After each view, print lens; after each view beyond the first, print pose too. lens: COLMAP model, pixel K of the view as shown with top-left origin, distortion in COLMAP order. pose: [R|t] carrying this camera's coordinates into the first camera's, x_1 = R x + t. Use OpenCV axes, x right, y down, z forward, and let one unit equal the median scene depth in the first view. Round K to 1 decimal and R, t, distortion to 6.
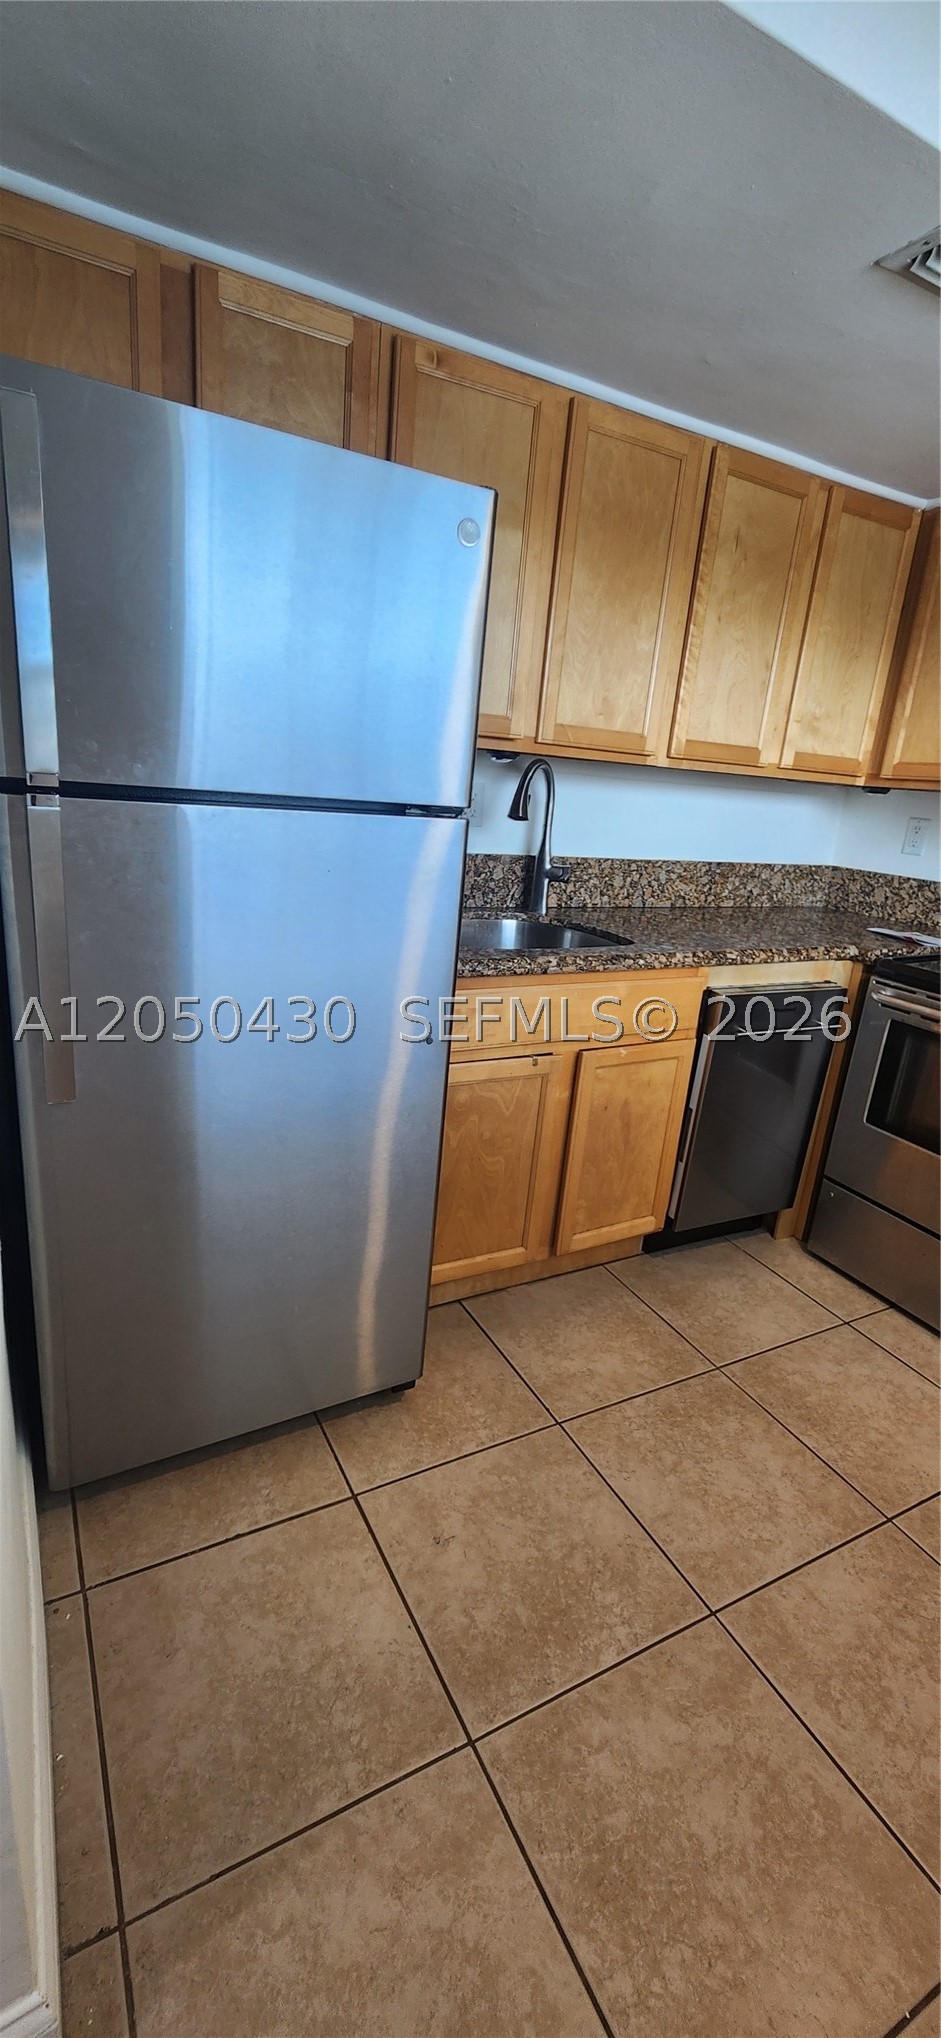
lens RADIAL K [[816.2, 0, 466.9], [0, 816.2, 1053.1], [0, 0, 1]] dist [0.002940, -0.004162]
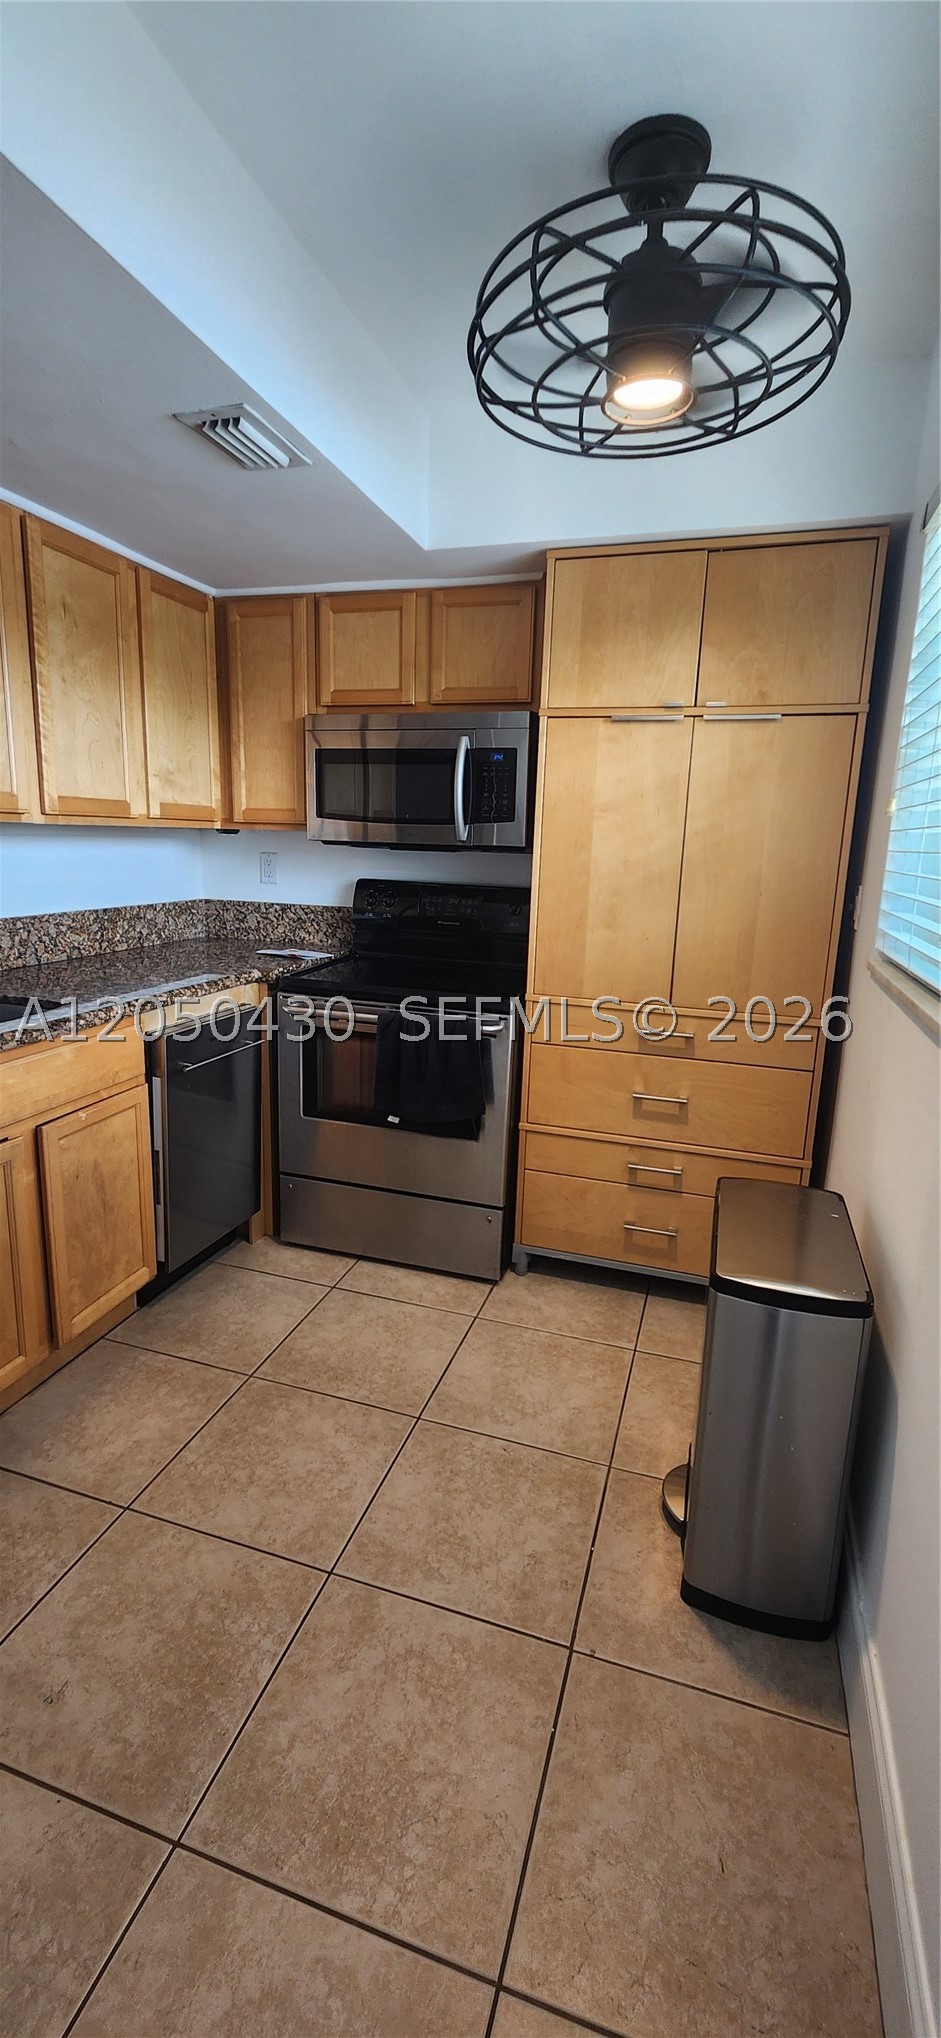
lens RADIAL K [[816.2, 0, 466.9], [0, 816.2, 1053.1], [0, 0, 1]] dist [0.002940, -0.004162]
pose [[0.716743, -0.229401, 0.658525, -0.093250], [0.249182, 0.966247, 0.065386, -0.020277], [-0.651297, 0.117228, 0.749713, -0.031552]]
